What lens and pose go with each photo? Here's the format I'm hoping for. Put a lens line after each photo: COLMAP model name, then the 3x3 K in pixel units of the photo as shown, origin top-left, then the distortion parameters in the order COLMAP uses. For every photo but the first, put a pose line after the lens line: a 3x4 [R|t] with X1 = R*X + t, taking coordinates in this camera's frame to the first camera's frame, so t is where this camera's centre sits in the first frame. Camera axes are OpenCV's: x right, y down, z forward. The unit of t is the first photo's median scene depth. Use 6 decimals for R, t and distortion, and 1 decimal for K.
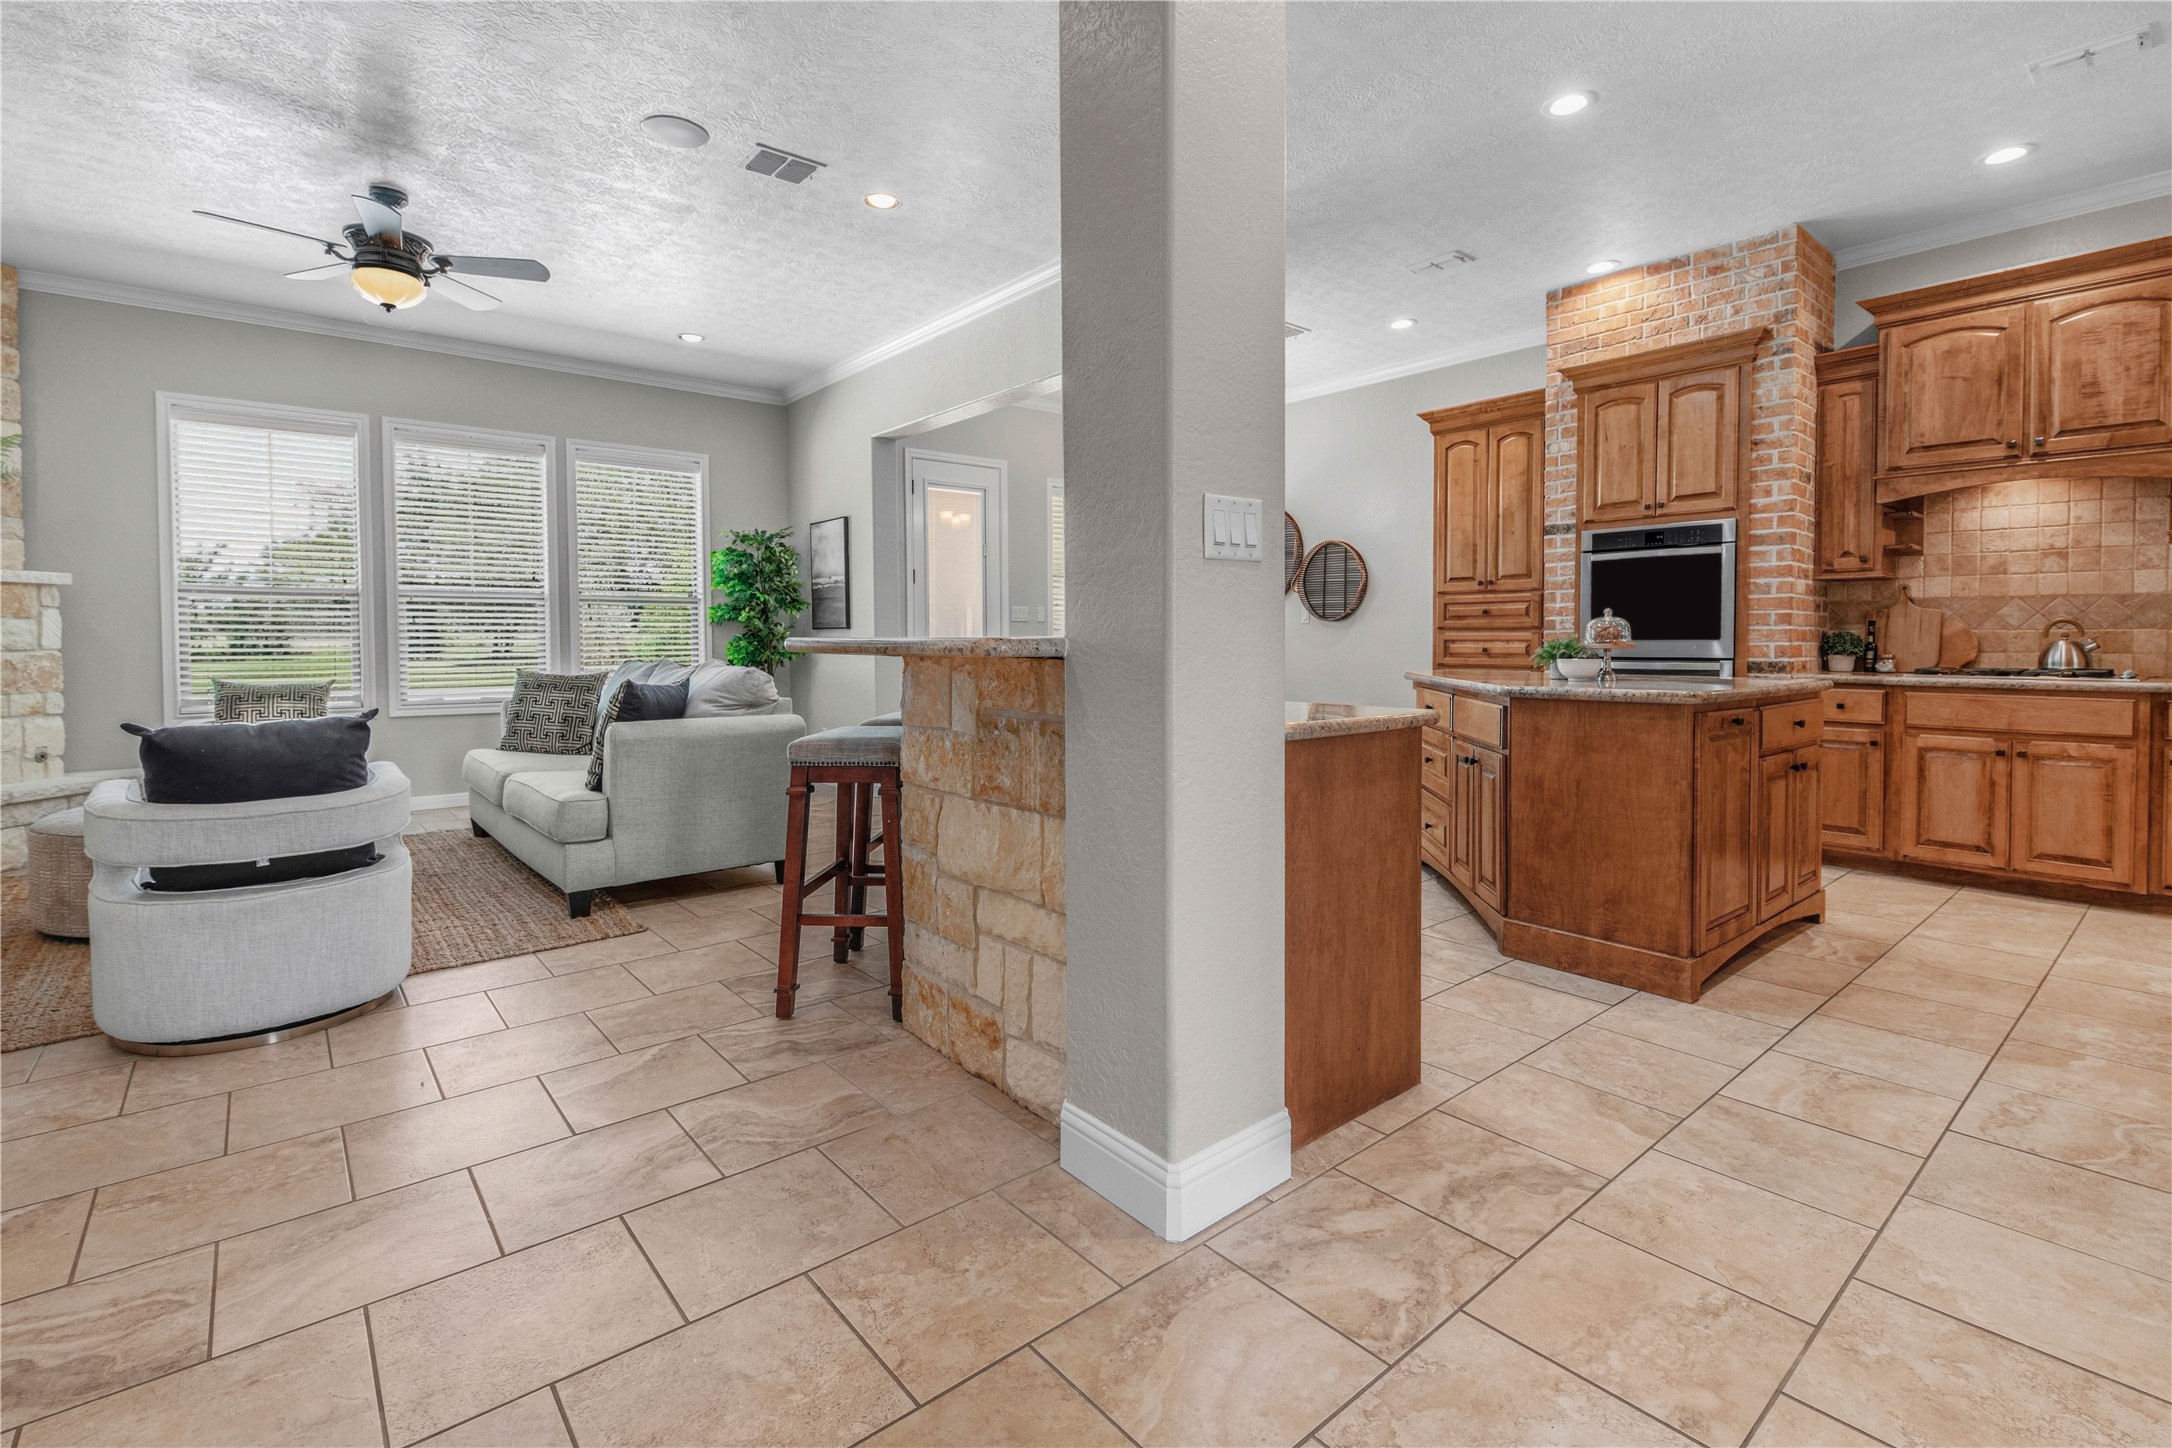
lens RADIAL K [[995.4, 0, 1096.9], [0, 995.4, 668.2], [0, 0, 1]] dist [-0.016193, 0.000792]
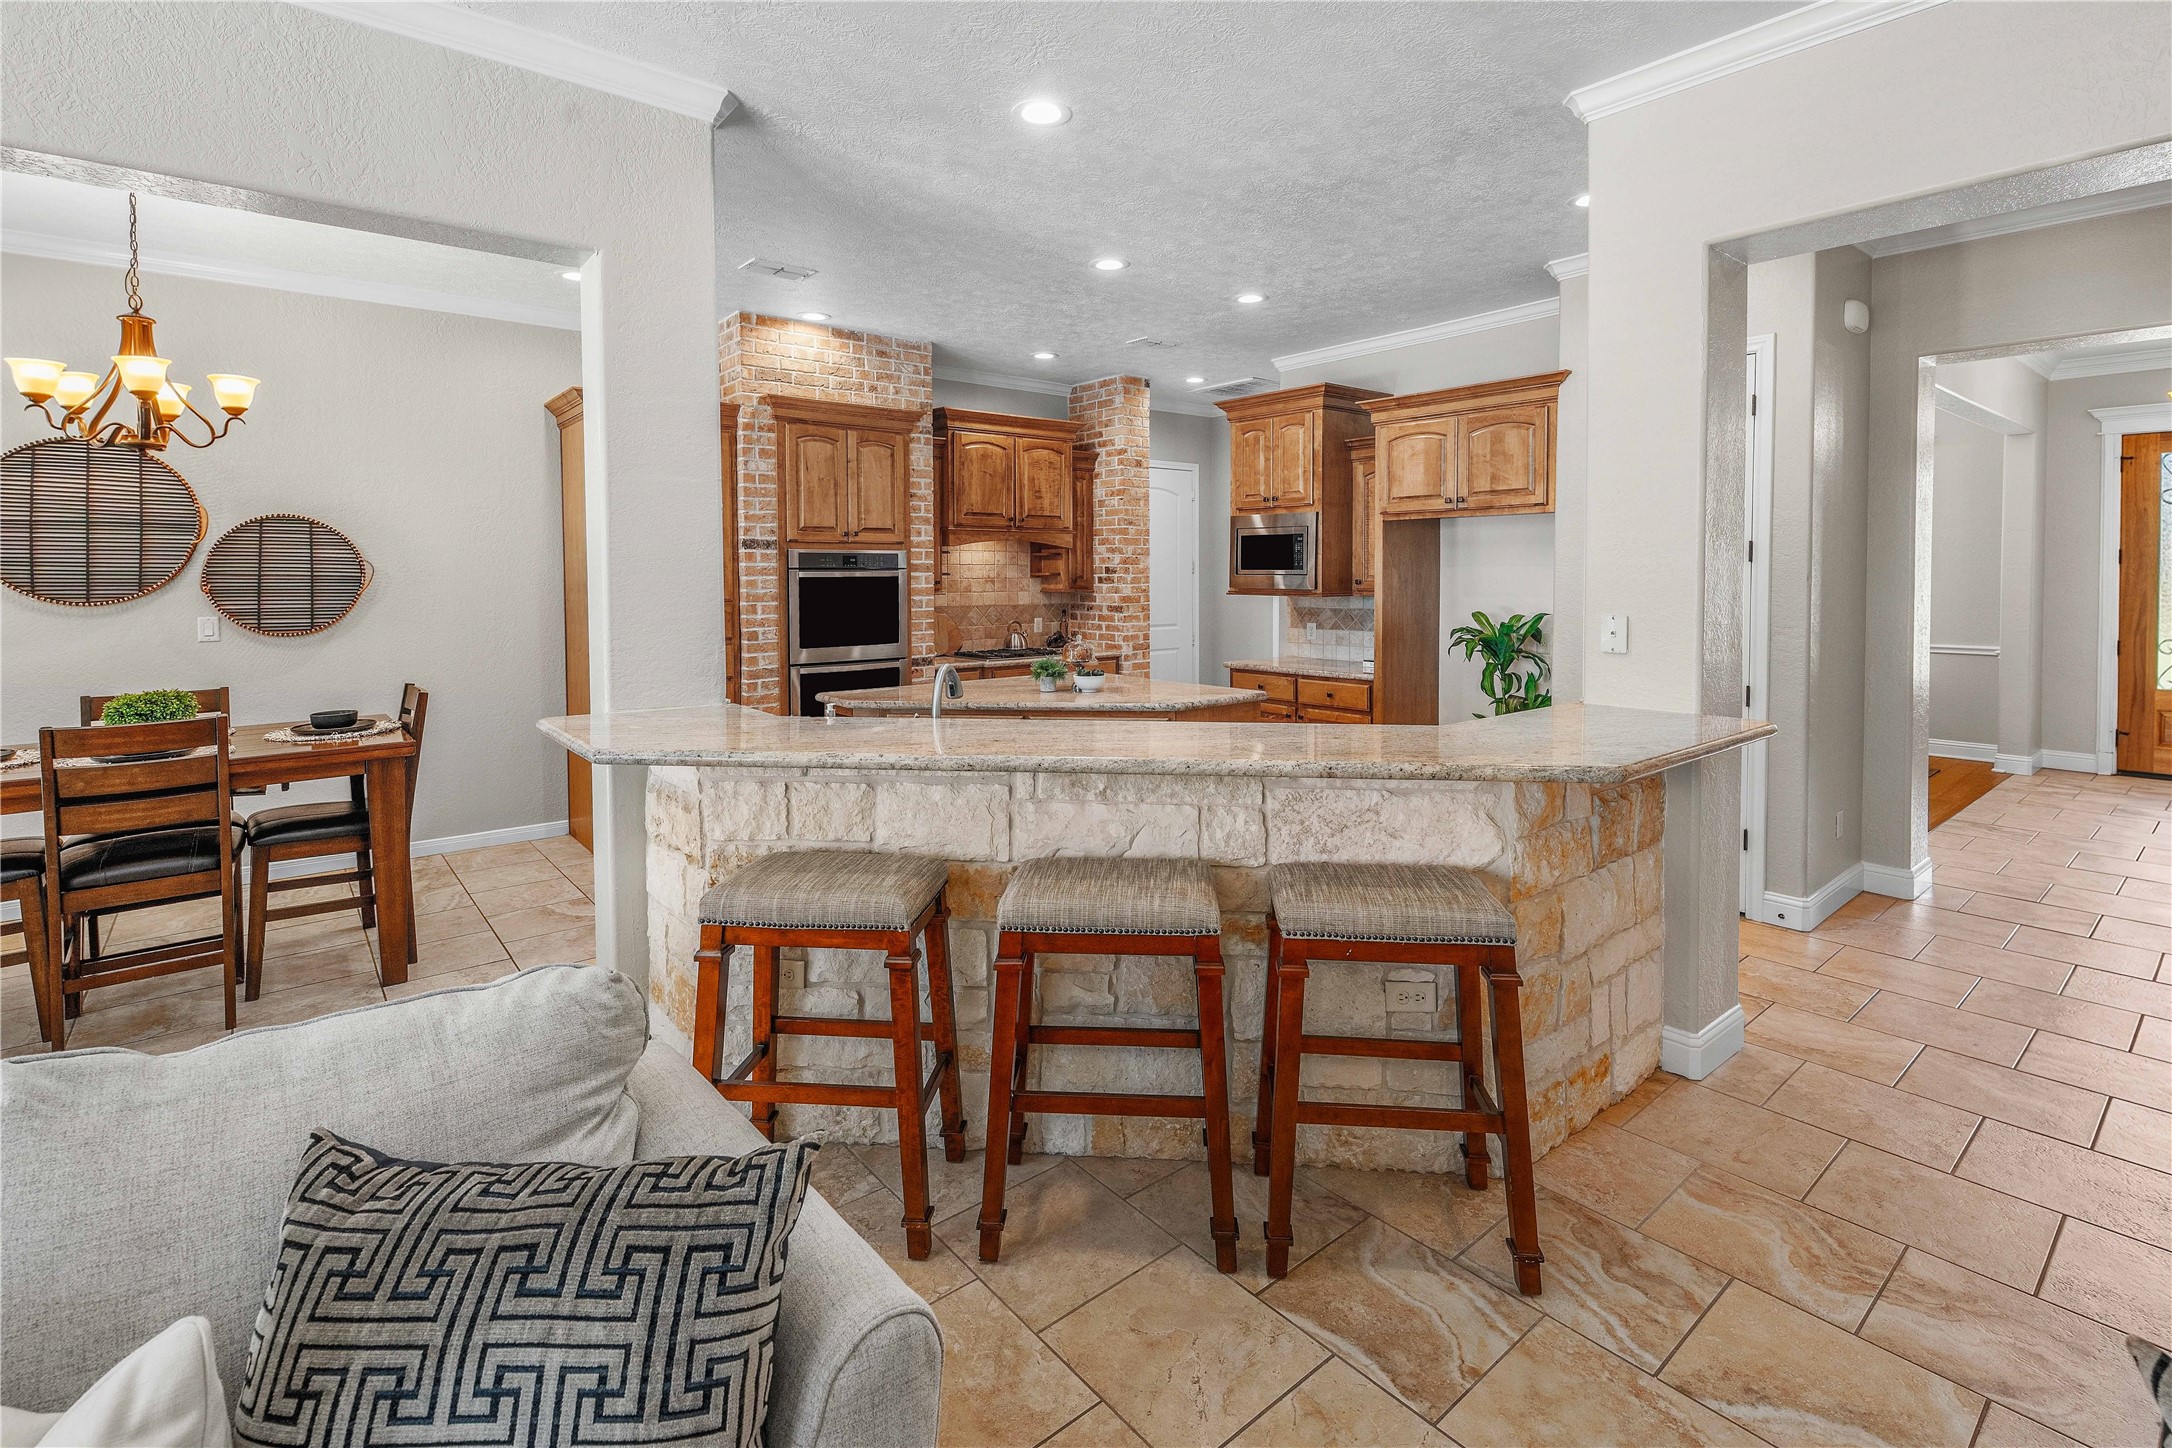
lens RADIAL K [[963.7, 0, 1105.2], [0, 963.7, 614.1], [0, 0, 1]] dist [0.007399, -0.005310]
pose [[-0.030050, -0.038216, 0.998818, -0.610022], [0.039468, 0.998444, 0.039389, -0.100349], [-0.998769, 0.040605, -0.028495, 0.725036]]
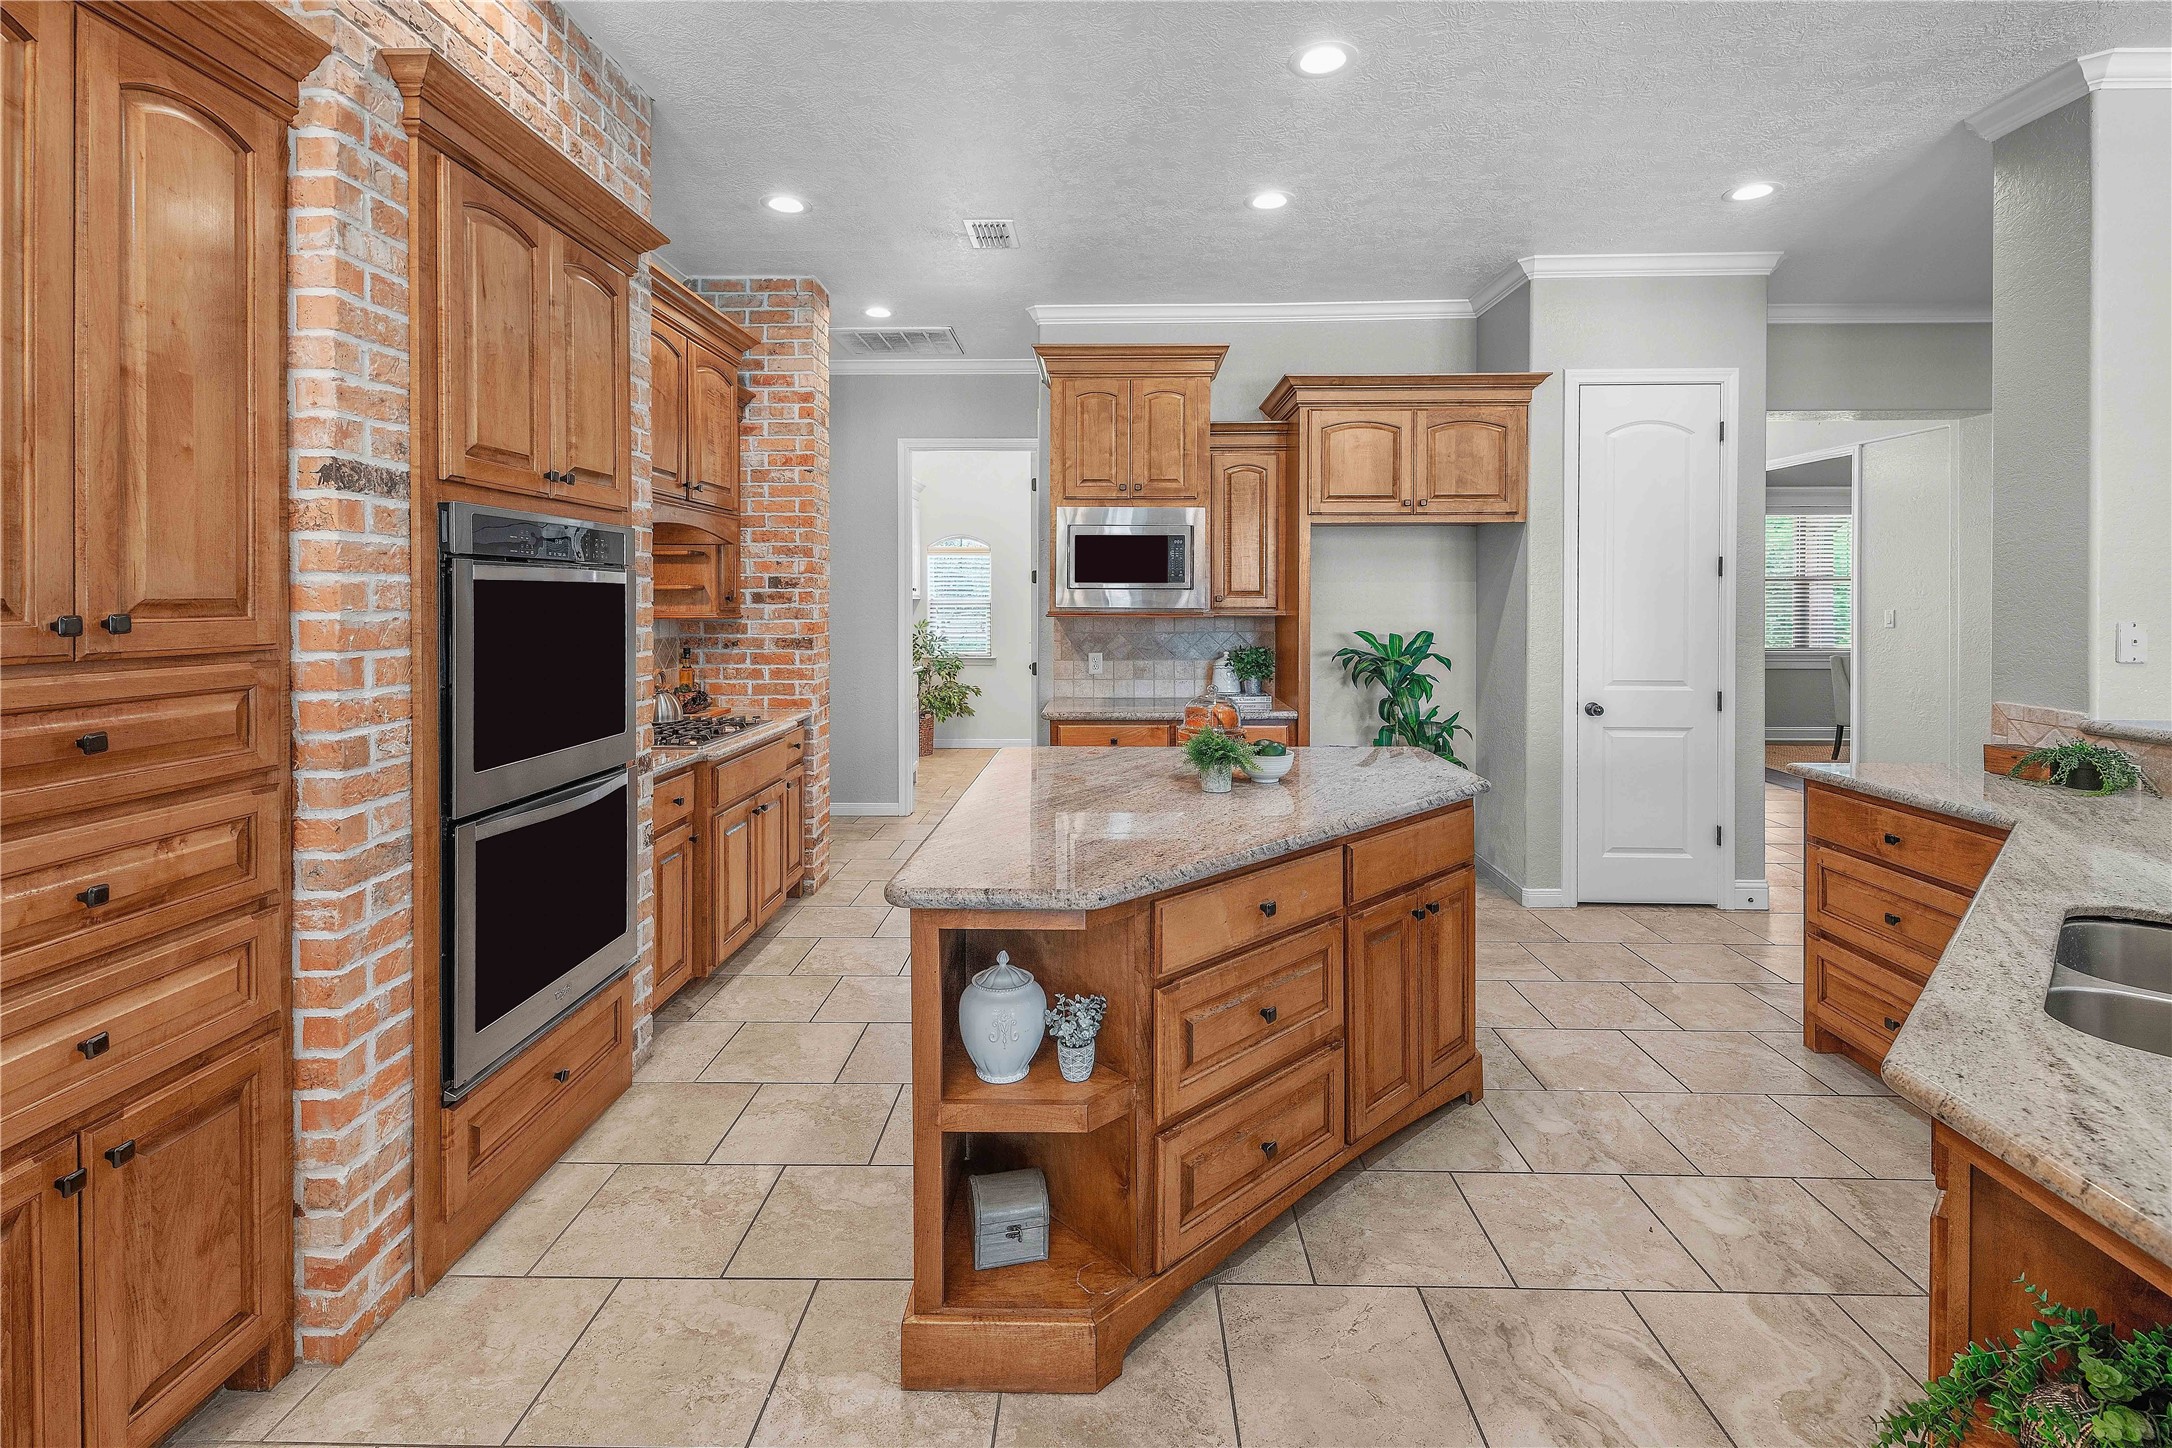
lens RADIAL K [[963.7, 0, 1069.0], [0, 963.7, 607.4], [0, 0, 1]] dist [0.007399, -0.005310]
pose [[-0.766813, 0.000864, 0.641870, 0.058926], [0.028107, 0.999085, 0.032234, -0.107239], [-0.641255, 0.042758, -0.766136, 1.201051]]
